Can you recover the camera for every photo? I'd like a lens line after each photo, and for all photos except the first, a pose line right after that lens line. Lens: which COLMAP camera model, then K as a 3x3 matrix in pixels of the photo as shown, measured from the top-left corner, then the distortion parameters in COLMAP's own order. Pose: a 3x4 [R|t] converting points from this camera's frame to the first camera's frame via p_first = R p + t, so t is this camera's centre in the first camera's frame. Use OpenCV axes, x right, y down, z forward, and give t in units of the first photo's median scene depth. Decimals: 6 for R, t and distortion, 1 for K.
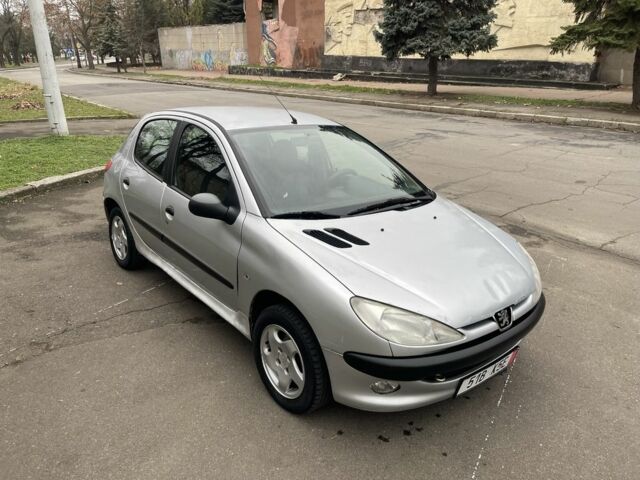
lens RADIAL K [[484.0, 0, 317.7], [0, 484.0, 236.3], [0, 0, 1]] dist [0.069361, -0.093882]
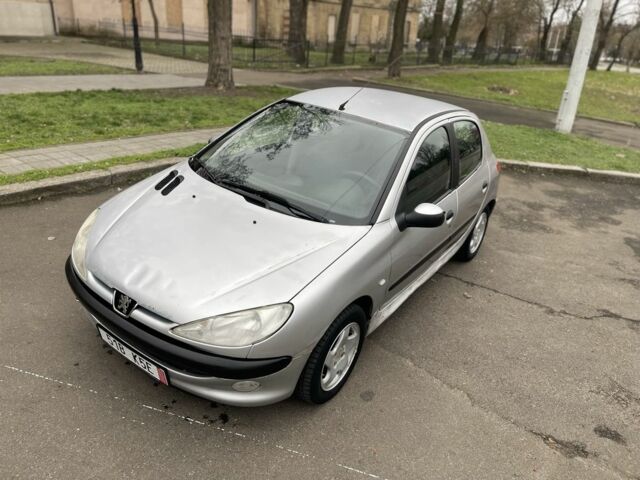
lens RADIAL K [[484.0, 0, 318.4], [0, 484.0, 239.4], [0, 0, 1]] dist [0.069361, -0.093882]
pose [[0.272362, 0.403671, -0.873423, 0.879886], [-0.407066, 0.870846, 0.275544, -0.251511], [0.871846, 0.280493, 0.401506, 0.628709]]
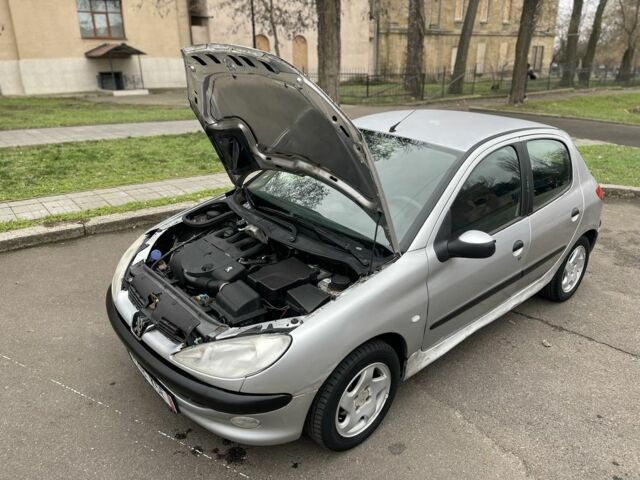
lens RADIAL K [[484.0, 0, 318.6], [0, 484.0, 241.7], [0, 0, 1]] dist [0.069361, -0.093882]
pose [[0.034409, 0.348028, -0.936852, 0.858817], [-0.350696, 0.882004, 0.314772, -0.284882], [0.935857, 0.317719, 0.152400, 0.782965]]
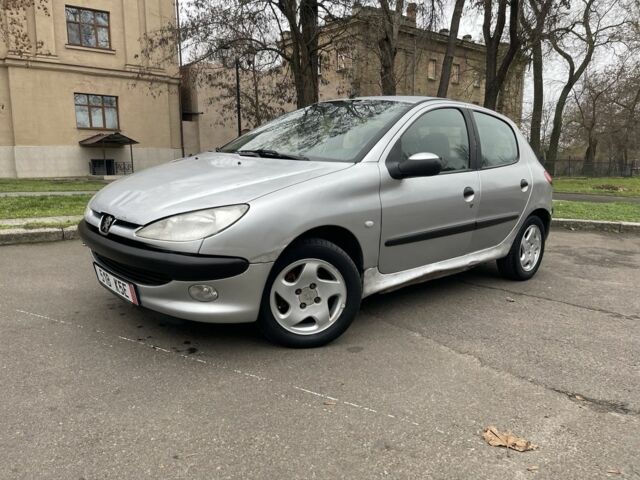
lens RADIAL K [[484.0, 0, 311.8], [0, 484.0, 246.9], [0, 0, 1]] dist [0.069361, -0.093882]
pose [[0.052970, 0.162909, -0.985218, 0.978974], [-0.355722, 0.924962, 0.133820, -0.053332], [0.933090, 0.343375, 0.106945, 0.903361]]
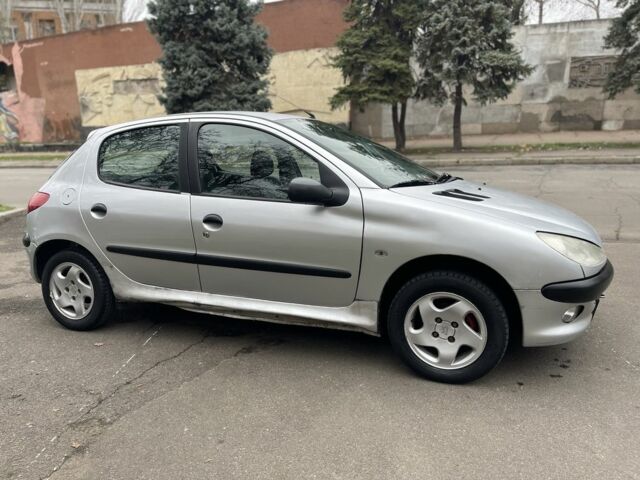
lens RADIAL K [[484.0, 0, 319.5], [0, 484.0, 240.0], [0, 0, 1]] dist [0.069361, -0.093882]
pose [[0.875982, -0.141420, 0.461147, -0.503802], [0.202389, 0.975586, -0.085269, 0.085217], [-0.437830, 0.168025, 0.883217, 0.179528]]
